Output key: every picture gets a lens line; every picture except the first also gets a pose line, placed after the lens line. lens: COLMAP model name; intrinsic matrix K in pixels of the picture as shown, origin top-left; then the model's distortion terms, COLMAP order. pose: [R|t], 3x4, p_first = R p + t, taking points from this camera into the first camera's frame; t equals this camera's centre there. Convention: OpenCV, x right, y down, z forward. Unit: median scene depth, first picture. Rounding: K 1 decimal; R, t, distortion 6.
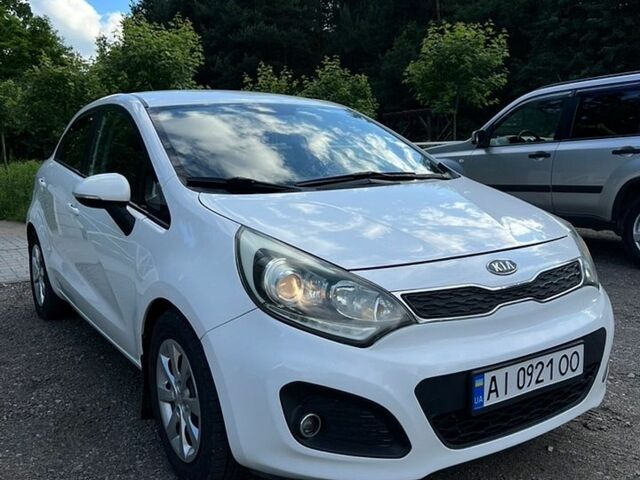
lens RADIAL K [[630.7, 0, 320.0], [0, 630.7, 240.0], [0, 0, 1]] dist [0.090475, -0.139319]
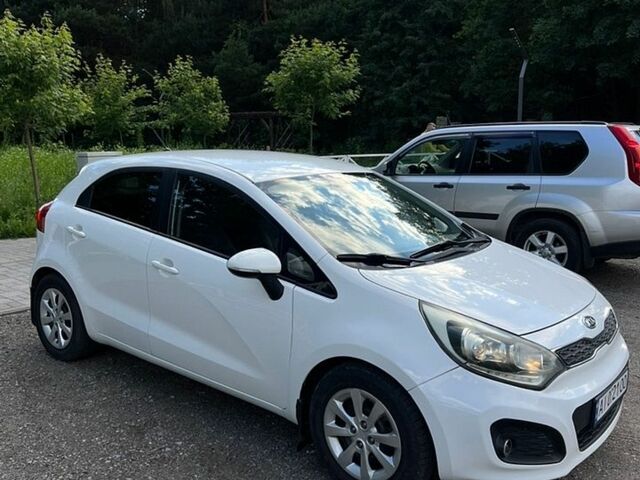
lens RADIAL K [[630.7, 0, 320.0], [0, 630.7, 240.0], [0, 0, 1]] dist [0.090475, -0.139319]
pose [[0.954279, -0.019356, 0.298289, -0.515316], [0.013812, 0.999691, 0.020681, -0.129625], [-0.298597, -0.015616, 0.954251, -0.146289]]
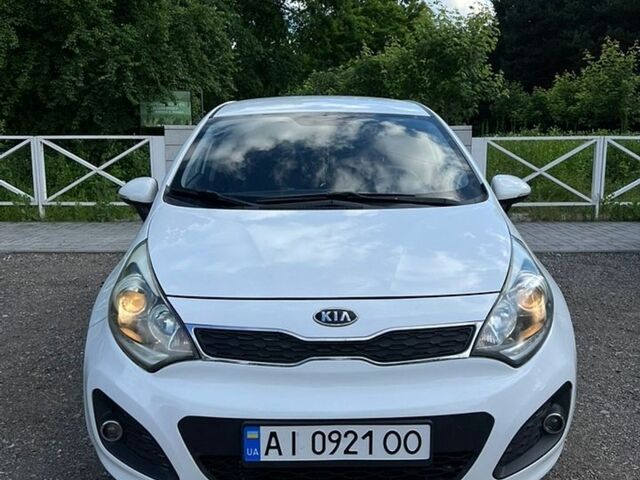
lens RADIAL K [[630.7, 0, 320.0], [0, 630.7, 240.0], [0, 0, 1]] dist [0.090475, -0.139319]
pose [[0.851782, 0.116135, -0.510862, 0.497013], [-0.099372, 0.993233, 0.060104, -0.082746], [0.514386, -0.000430, 0.857559, 0.149991]]
